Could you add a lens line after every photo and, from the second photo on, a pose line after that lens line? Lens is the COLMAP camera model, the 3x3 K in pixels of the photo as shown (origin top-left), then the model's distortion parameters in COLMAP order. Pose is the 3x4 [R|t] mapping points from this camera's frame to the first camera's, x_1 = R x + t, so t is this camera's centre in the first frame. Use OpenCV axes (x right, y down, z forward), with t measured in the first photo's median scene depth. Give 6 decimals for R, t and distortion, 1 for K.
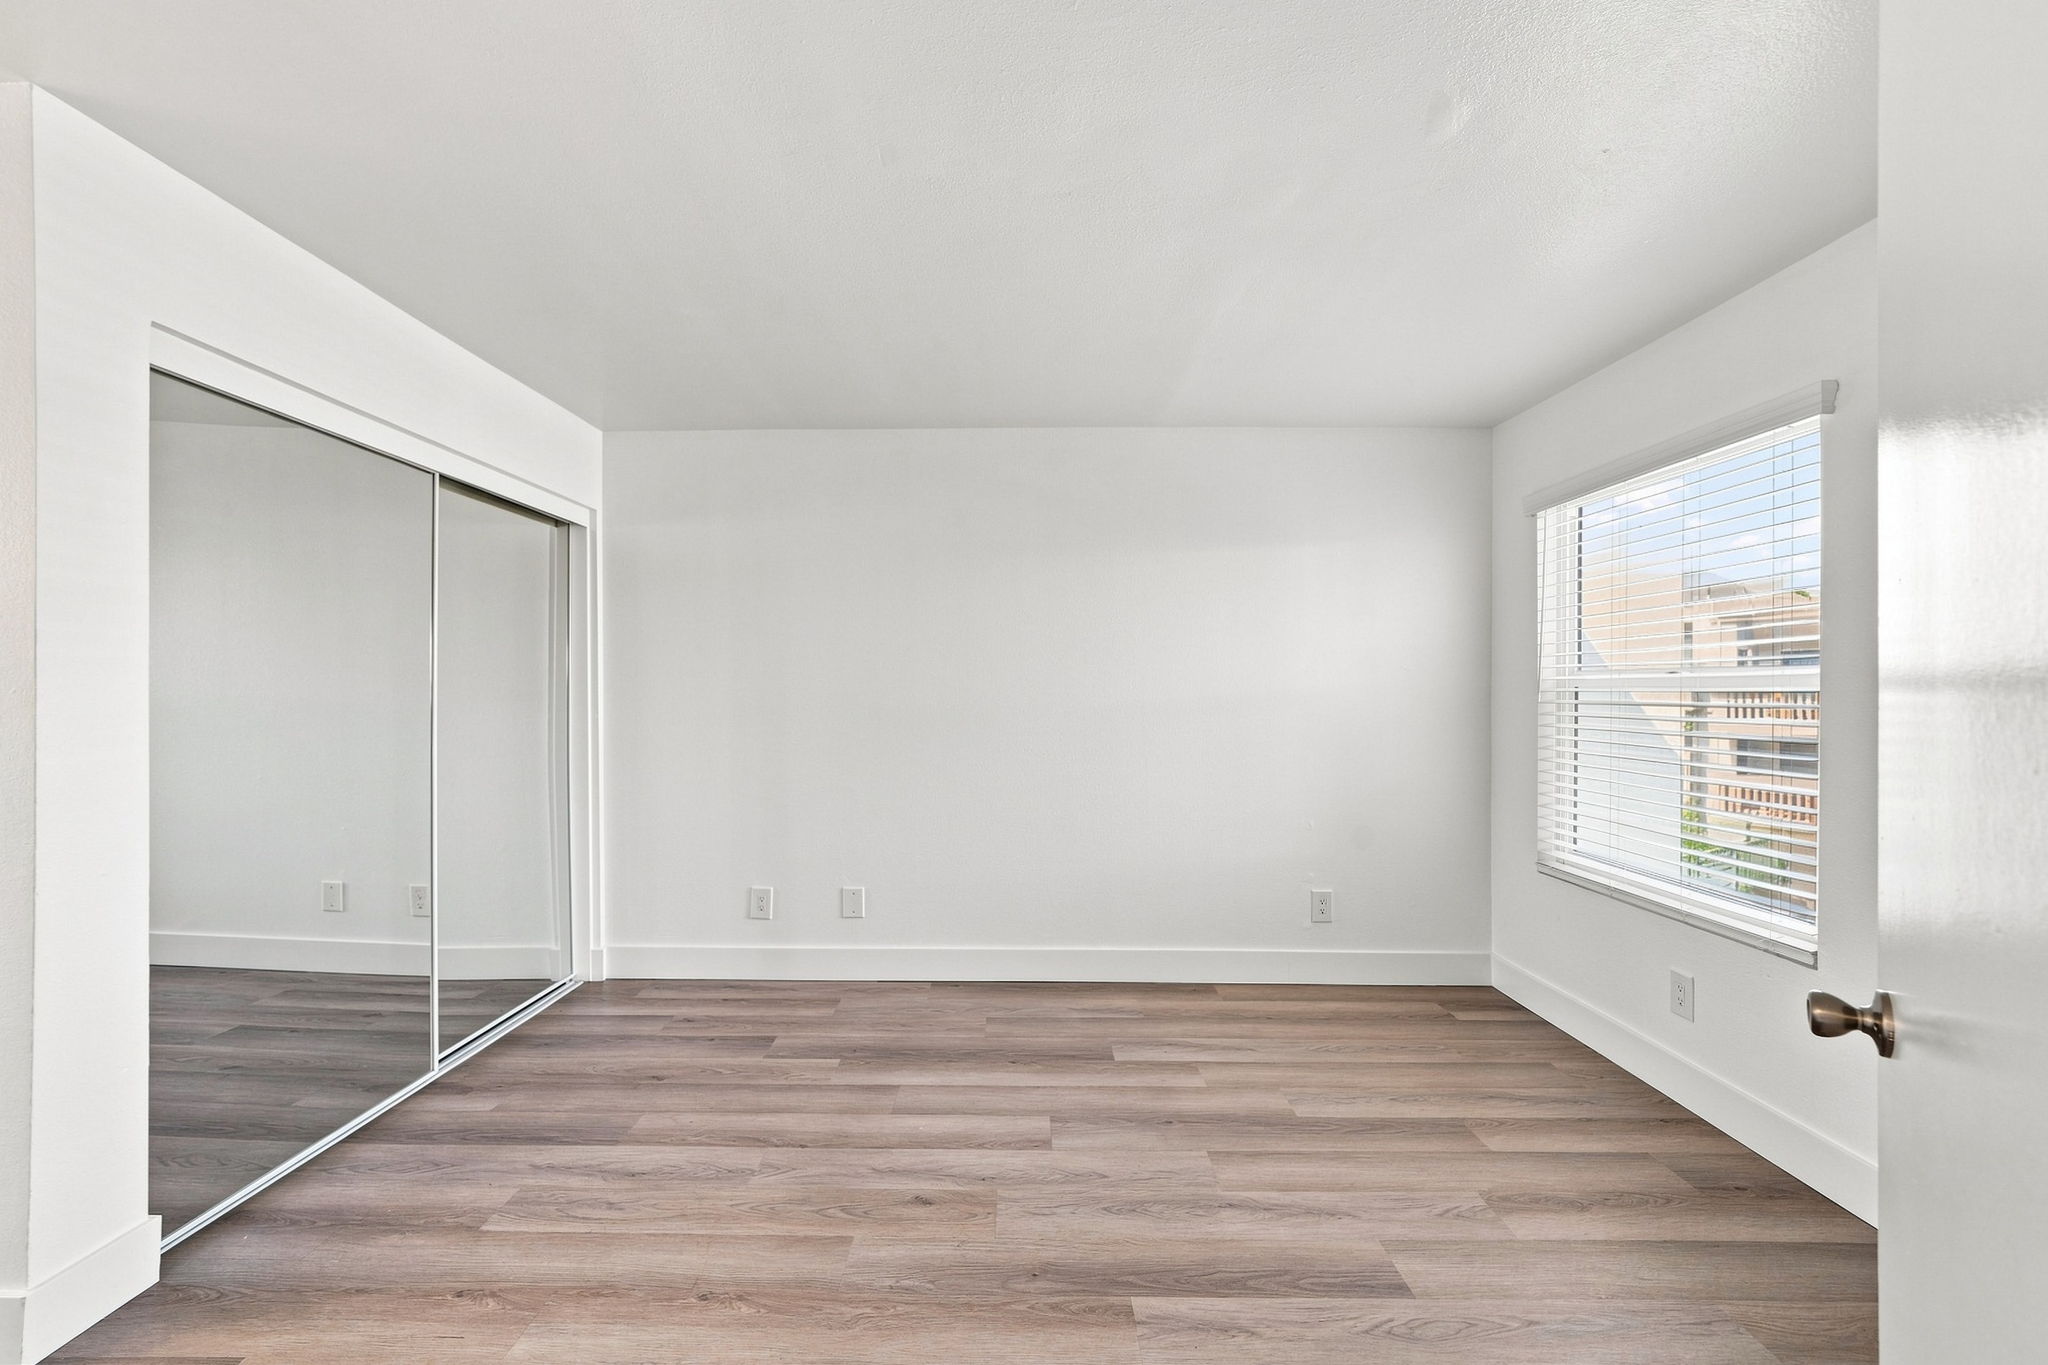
lens RADIAL K [[804.4, 0, 1004.5], [0, 804.4, 691.6], [0, 0, 1]] dist [-0.001258, 0.000001]
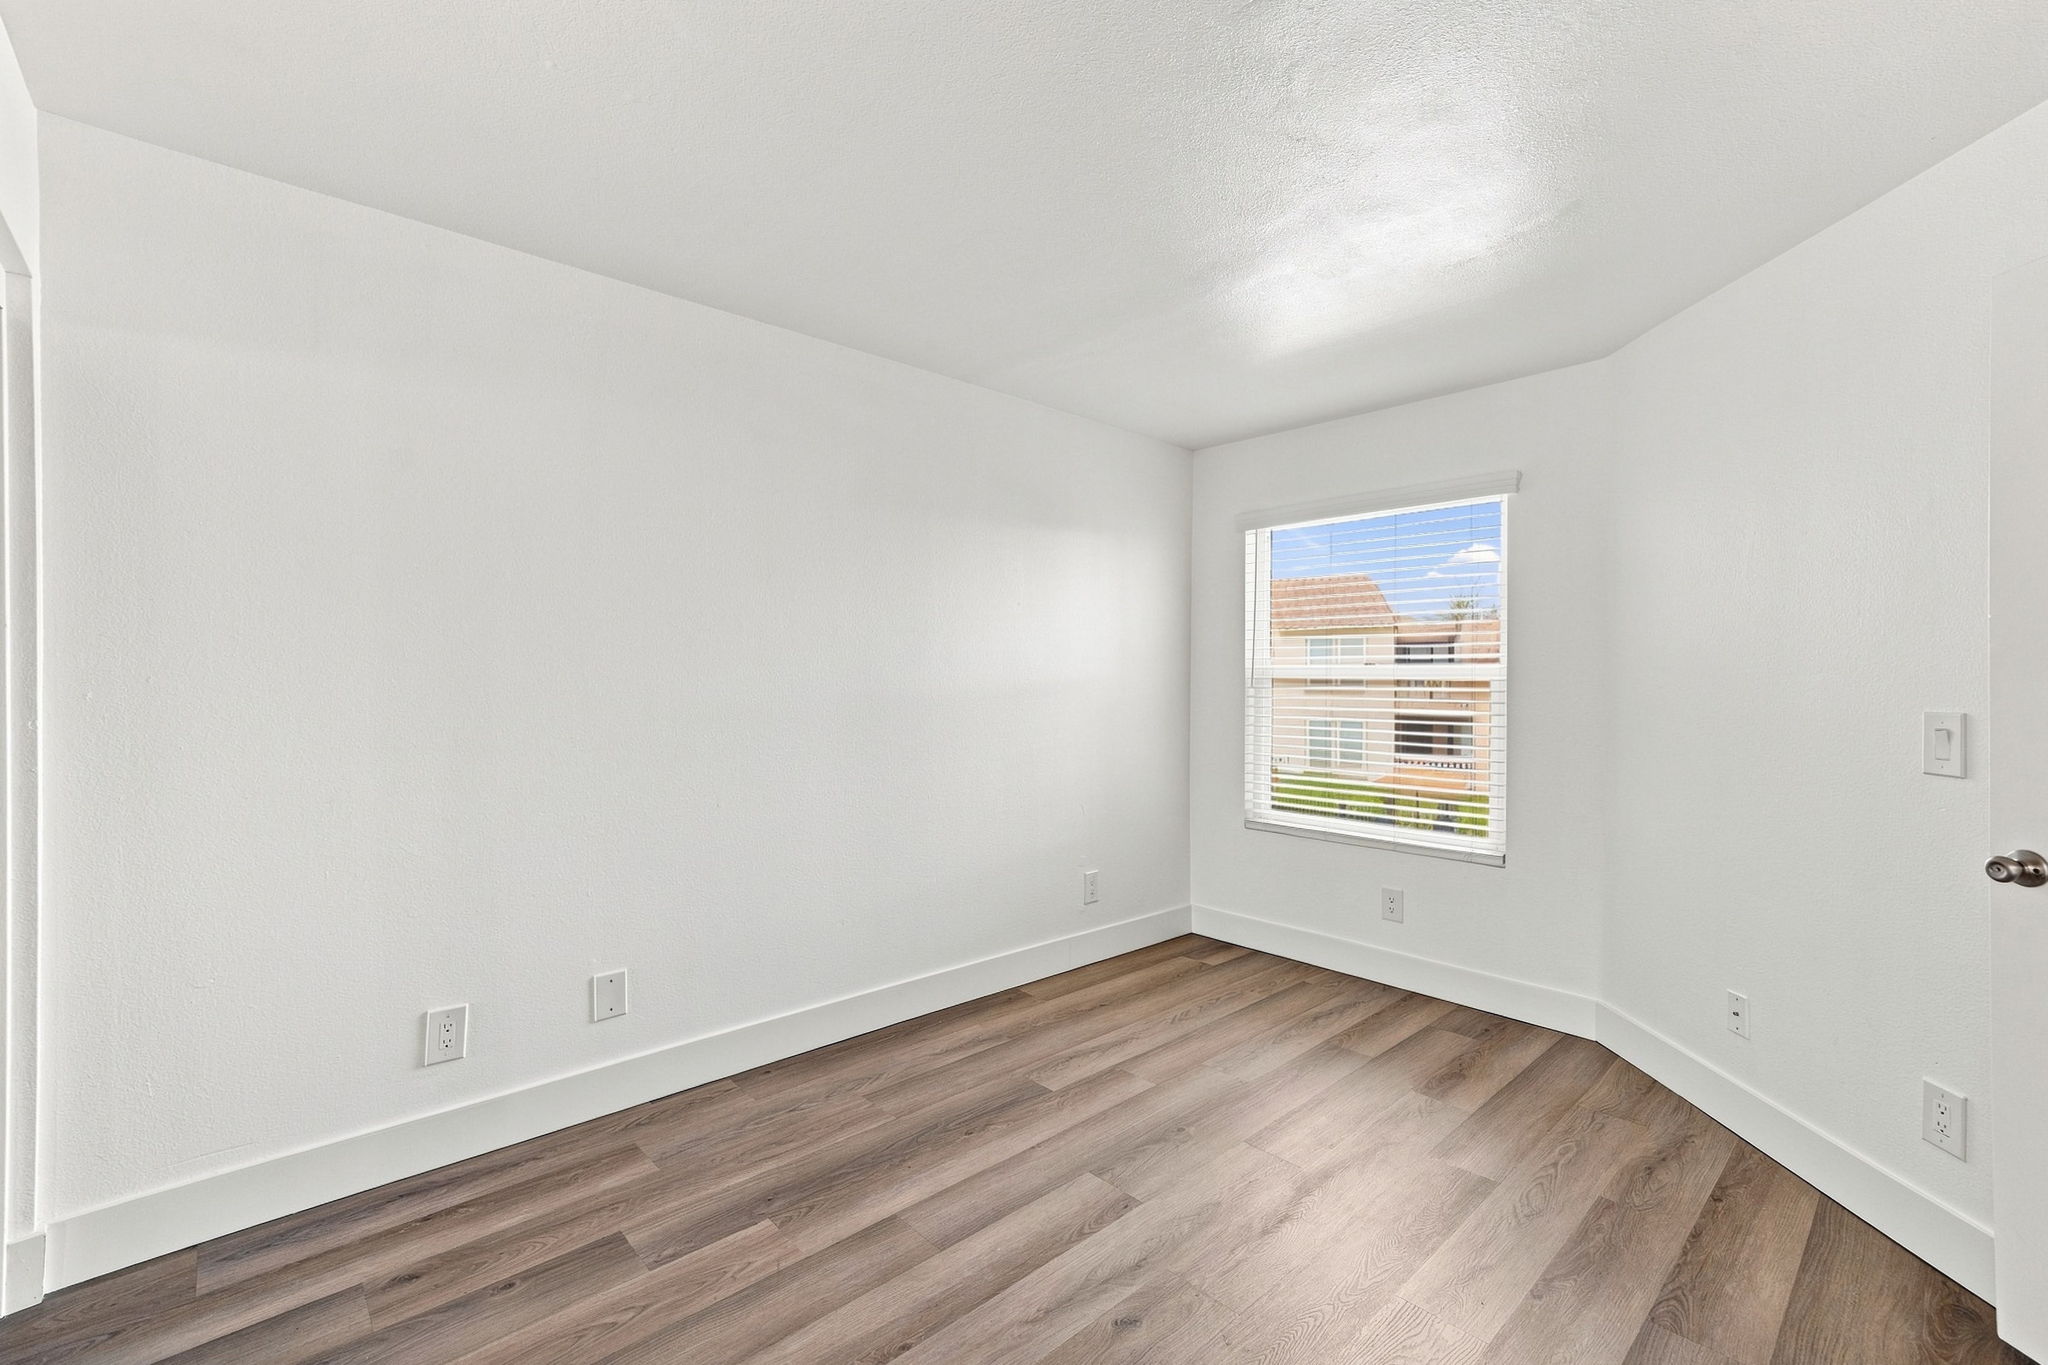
lens RADIAL K [[869.6, 0, 995.5], [0, 869.6, 682.6], [0, 0, 1]] dist [0.009445, 0.000022]
pose [[0.738029, 0.000166, 0.674769, -0.560903], [-0.003202, 0.999990, 0.003255, 0.002625], [-0.674762, -0.004563, 0.738021, 0.331722]]
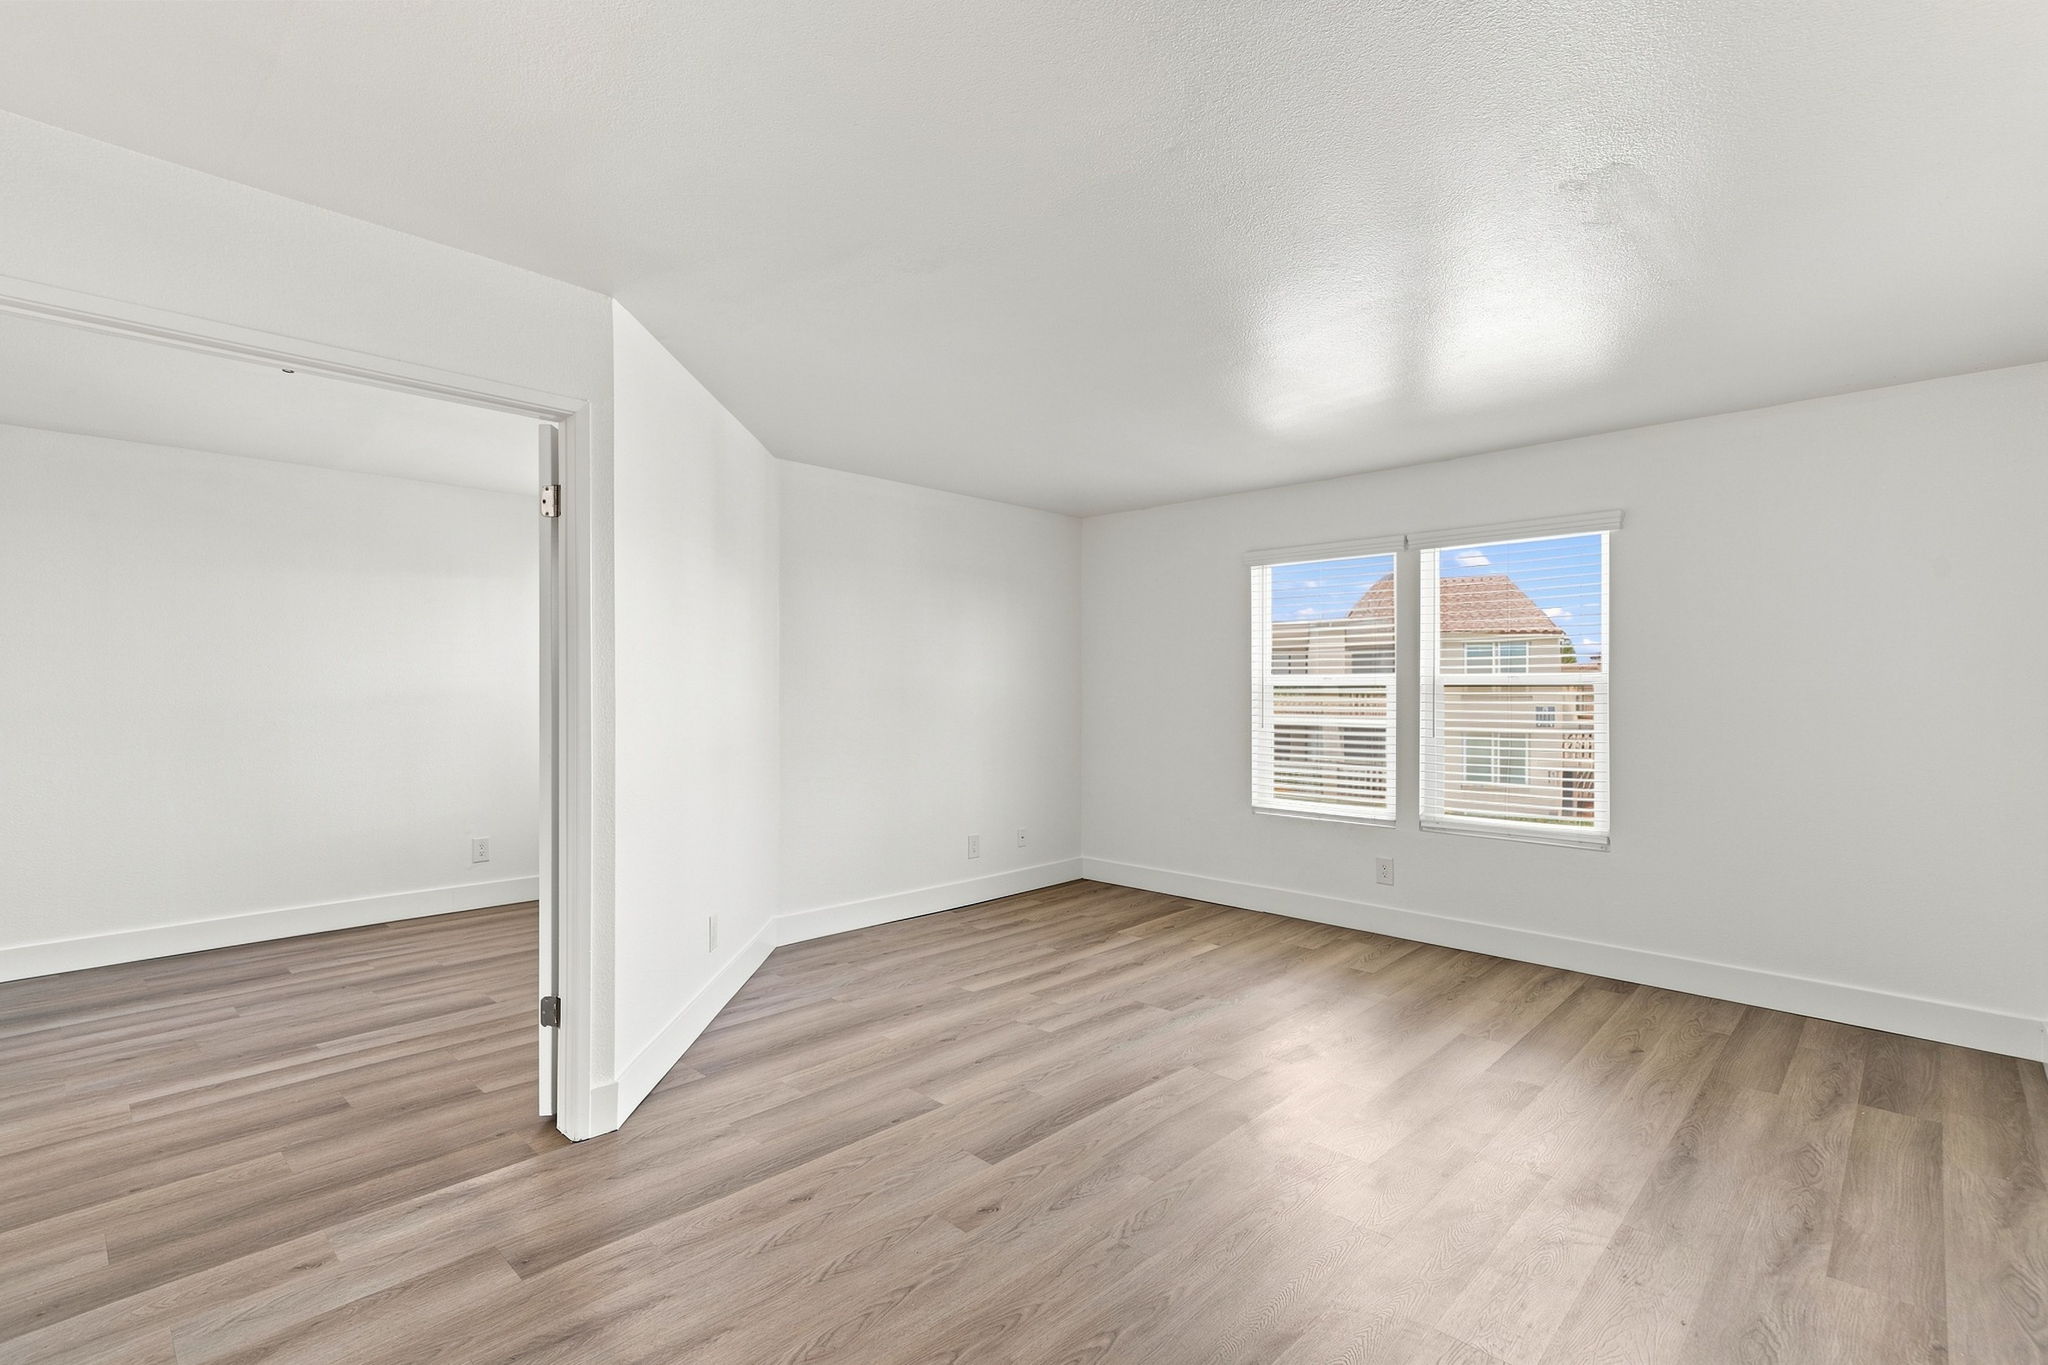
lens RADIAL K [[944.2, 0, 1001.9], [0, 944.2, 674.1], [0, 0, 1]] dist [0.008325, 0.000989]
pose [[0.689427, 0.009789, 0.724289, -0.183231], [0.000188, 0.999906, -0.013693, 0.001342], [-0.724355, 0.009576, 0.689360, -0.872030]]
